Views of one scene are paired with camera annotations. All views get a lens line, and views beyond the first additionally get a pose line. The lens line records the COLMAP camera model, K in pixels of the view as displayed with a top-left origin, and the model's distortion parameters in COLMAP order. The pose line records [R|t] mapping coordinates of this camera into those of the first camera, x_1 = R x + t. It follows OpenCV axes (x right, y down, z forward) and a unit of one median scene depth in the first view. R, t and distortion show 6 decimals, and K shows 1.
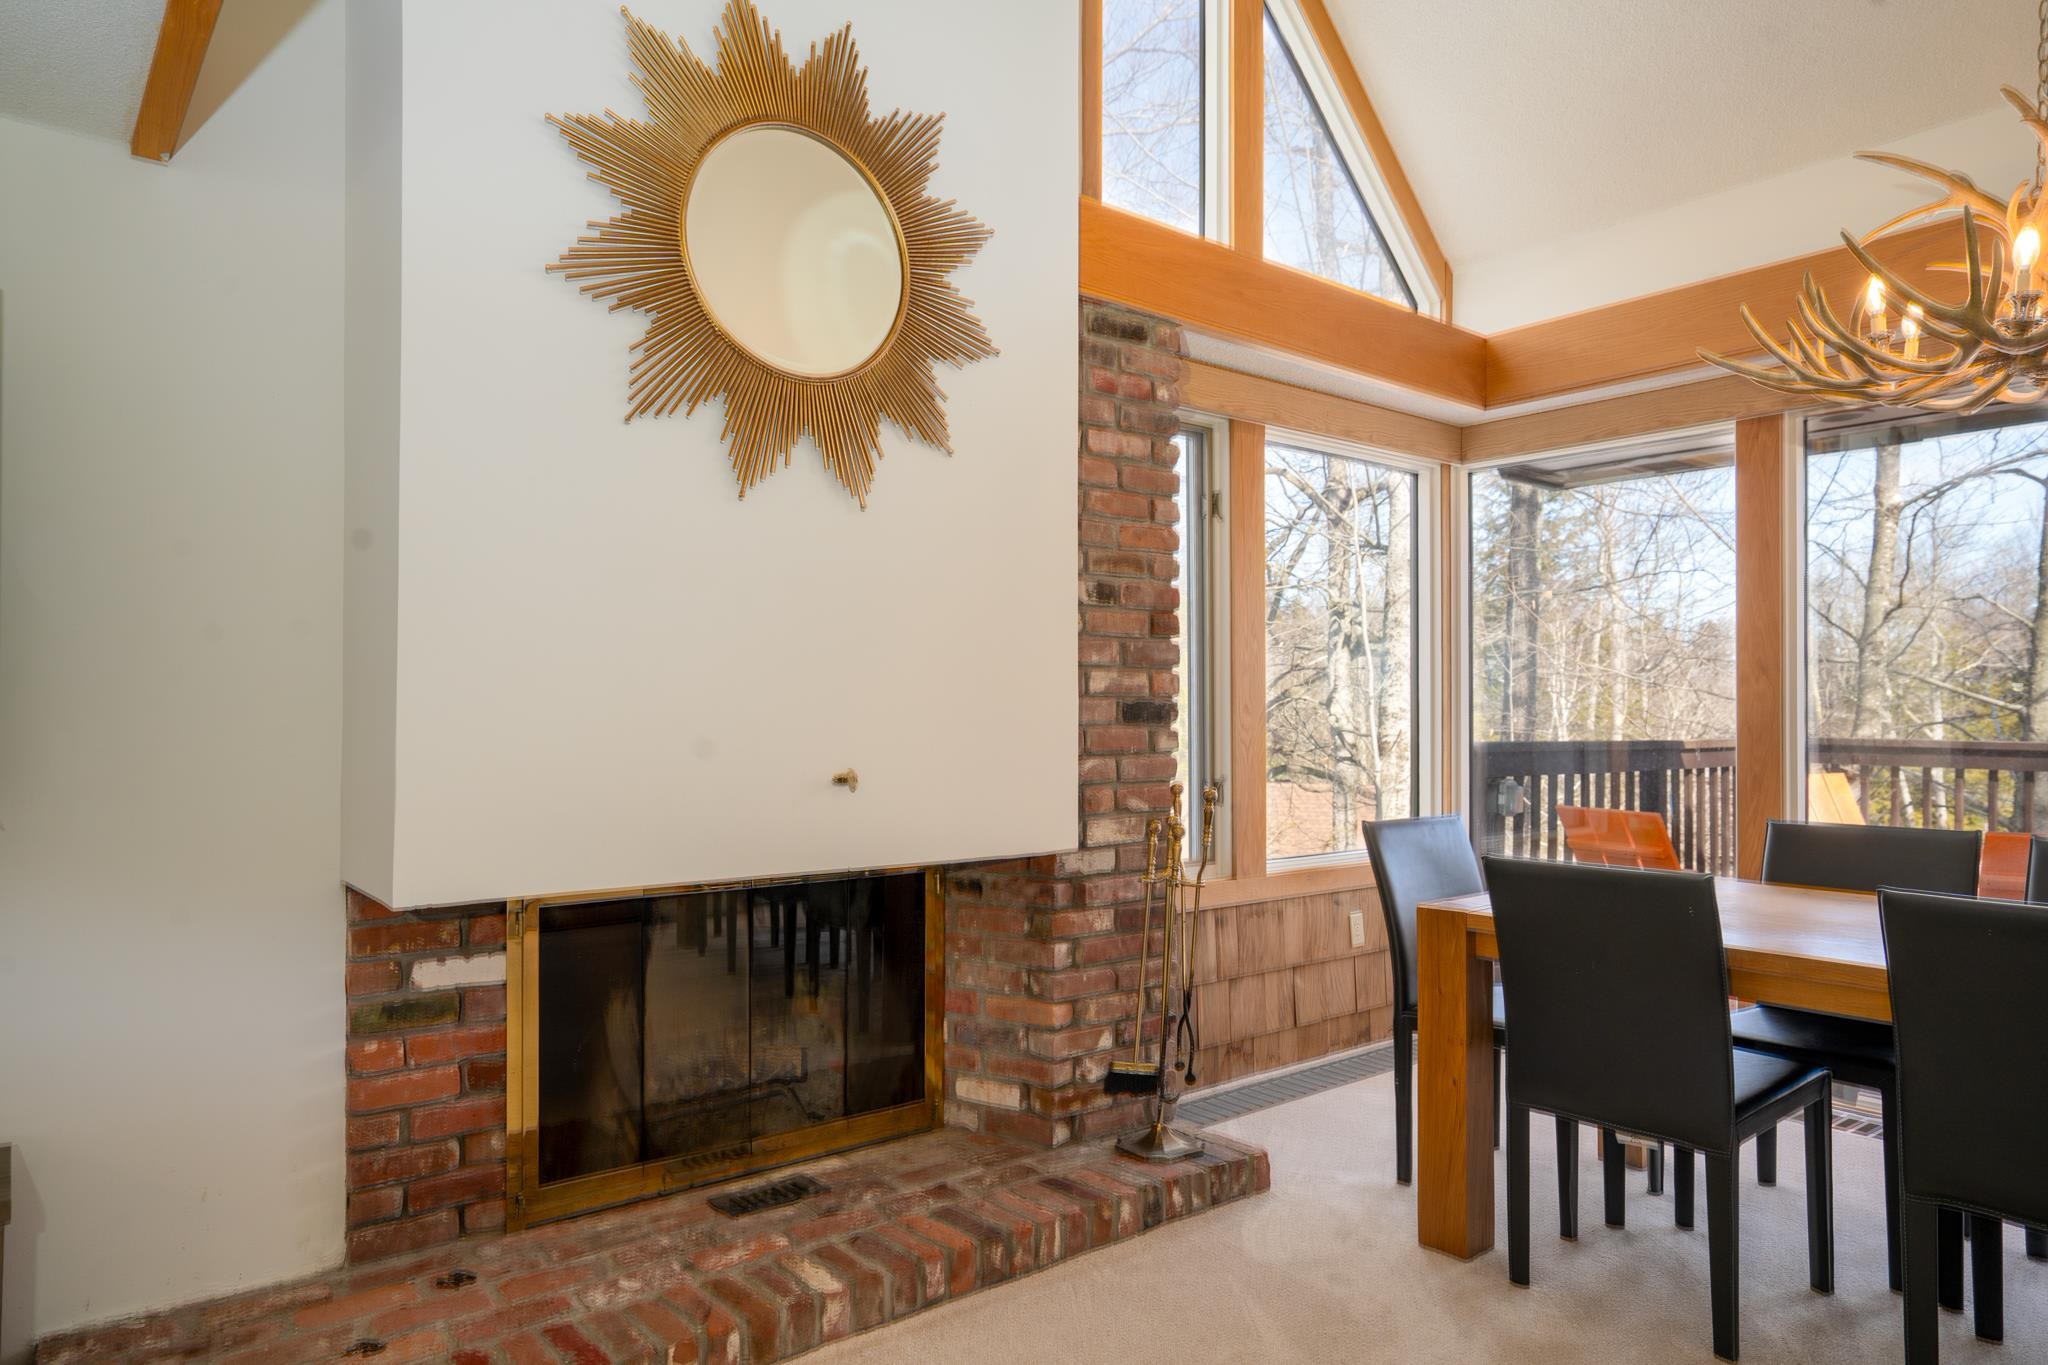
lens RADIAL K [[1311.6, 0, 1016.7], [0, 1311.6, 697.5], [0, 0, 1]] dist [-0.032622, 0.043728]
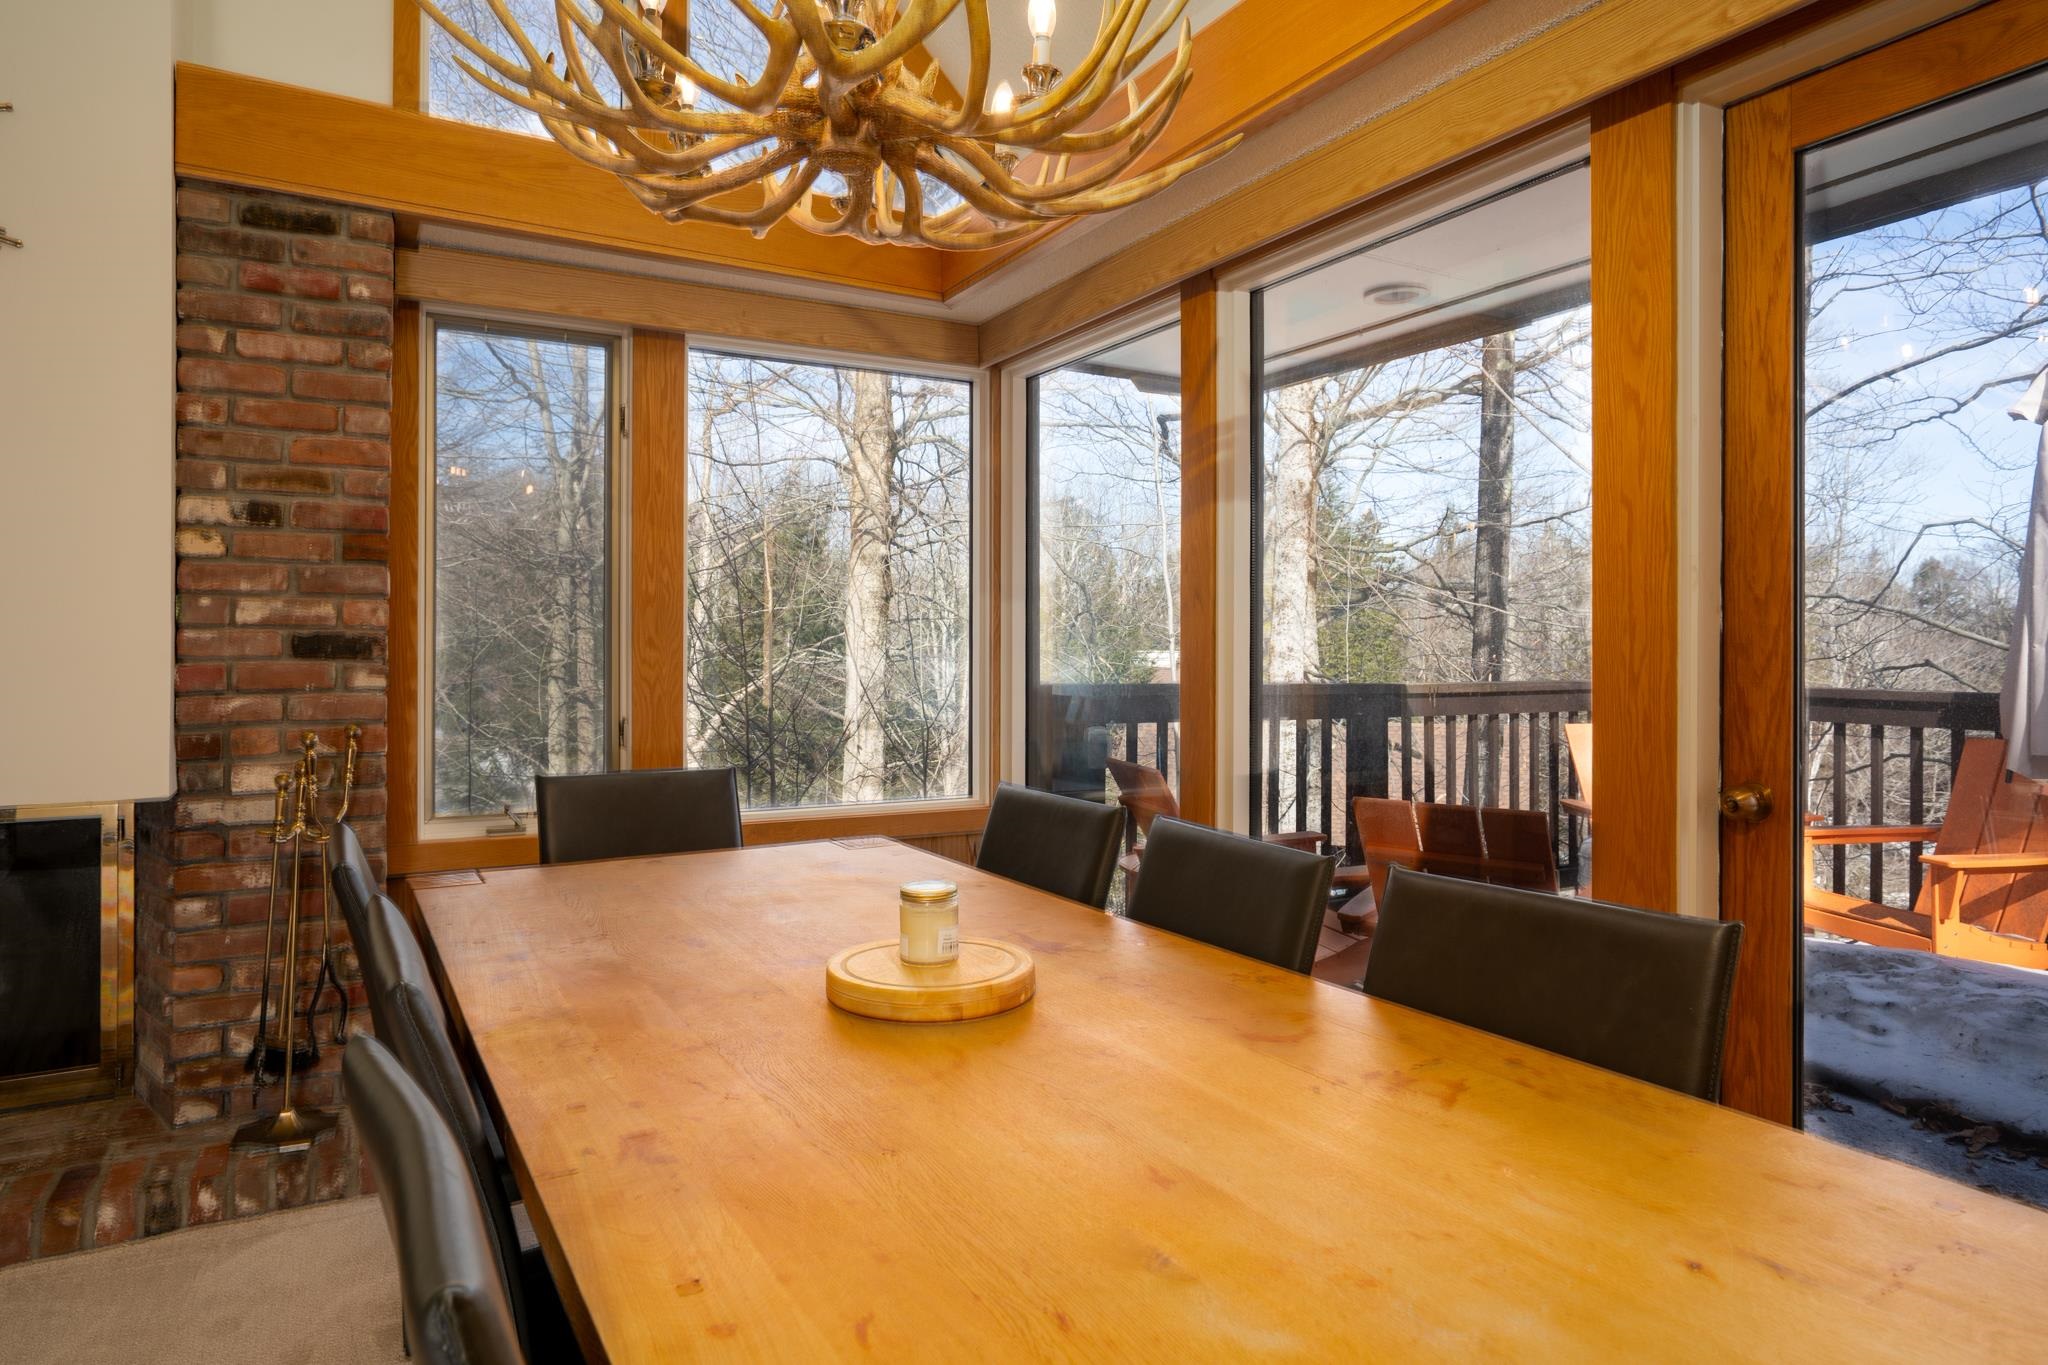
lens RADIAL K [[1204.7, 0, 1021.8], [0, 1204.7, 644.6], [0, 0, 1]] dist [-0.034812, 0.026406]
pose [[0.985471, -0.002059, -0.169831, 0.720313], [0.002514, 0.999994, 0.002462, 0.009841], [0.169825, -0.002853, 0.985470, 0.280409]]
